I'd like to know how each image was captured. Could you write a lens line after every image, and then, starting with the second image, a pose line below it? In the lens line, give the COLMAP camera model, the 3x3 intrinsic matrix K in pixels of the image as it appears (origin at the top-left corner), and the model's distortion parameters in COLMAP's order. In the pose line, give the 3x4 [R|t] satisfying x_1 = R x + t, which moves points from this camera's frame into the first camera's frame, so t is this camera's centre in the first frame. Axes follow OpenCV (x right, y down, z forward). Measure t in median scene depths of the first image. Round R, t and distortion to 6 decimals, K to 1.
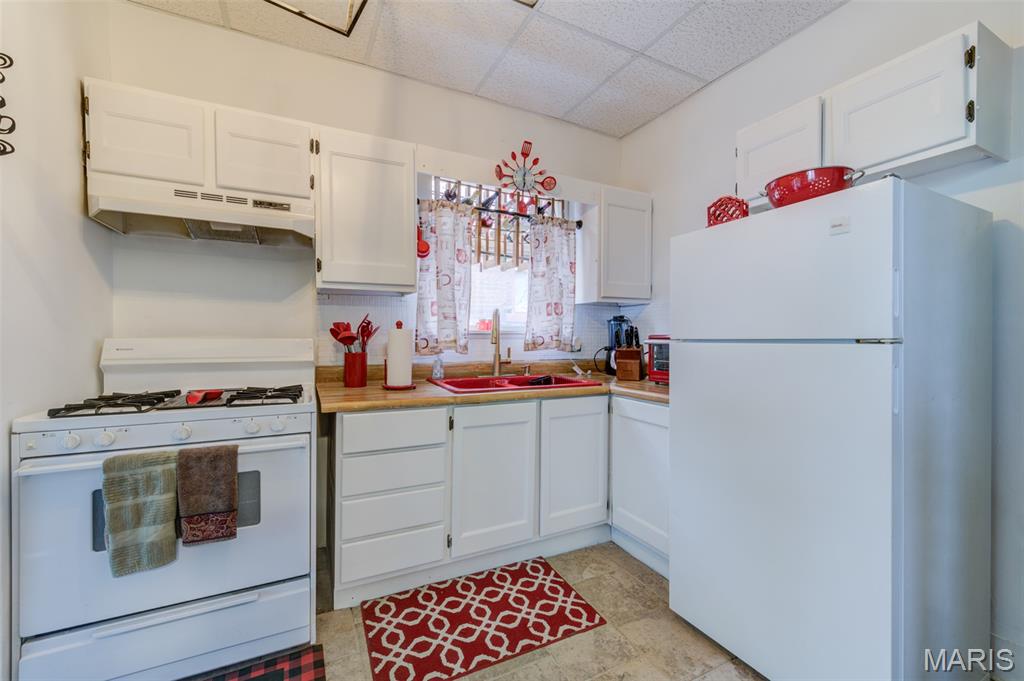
lens RADIAL K [[406.0, 0, 504.1], [0, 406.0, 340.5], [0, 0, 1]] dist [-0.000974, -0.000318]
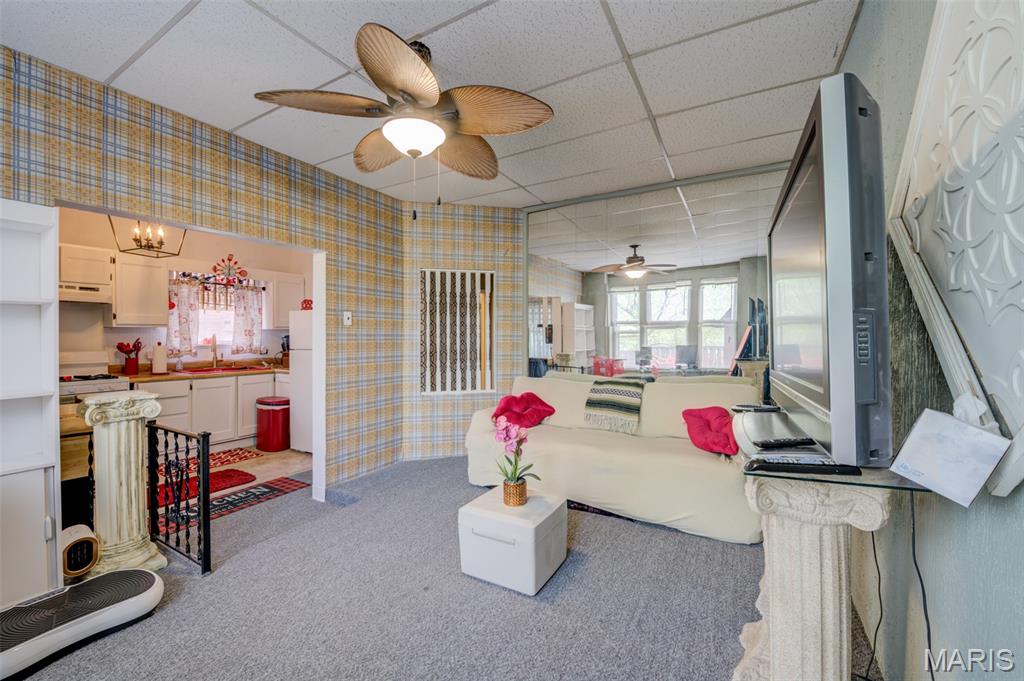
lens RADIAL K [[423.1, 0, 512.0], [0, 423.1, 340.5], [0, 0, 1]] dist [-0.042431, 0.000034]
pose [[0.827894, -0.012864, 0.560737, 0.059800], [0.011725, 0.999915, 0.005628, -0.044992], [-0.560762, 0.001915, 0.827975, -1.713789]]
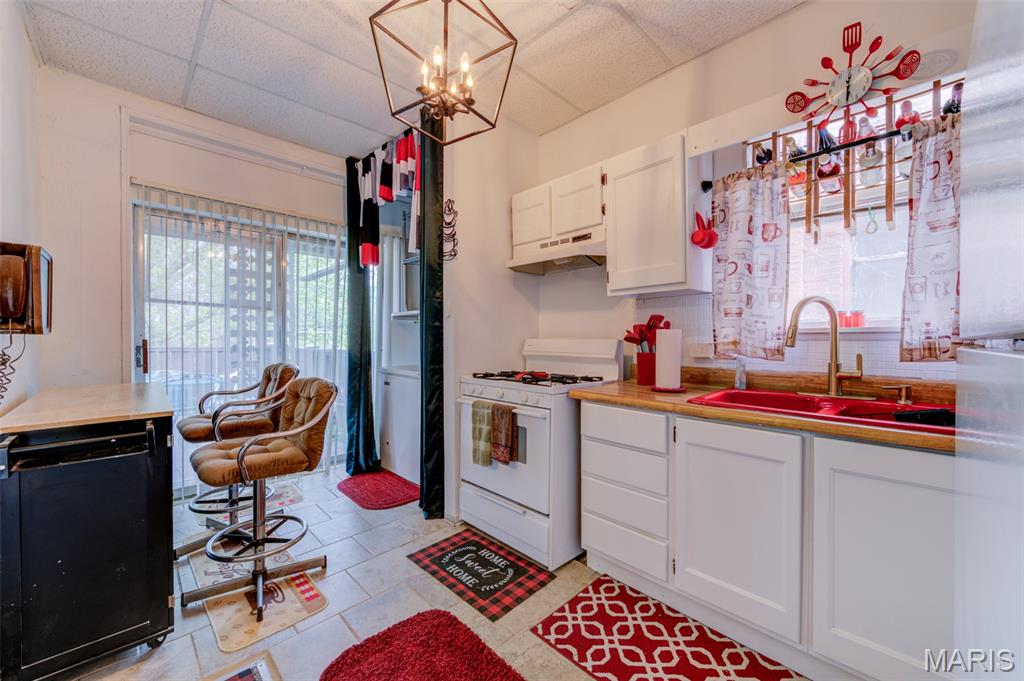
lens RADIAL K [[406.0, 0, 504.1], [0, 406.0, 340.5], [0, 0, 1]] dist [-0.000974, -0.000318]
pose [[0.293203, 0.001399, -0.956049, 0.543570], [-0.011568, 0.999931, -0.002085, 0.004334], [0.955980, 0.011671, 0.293199, 0.338596]]
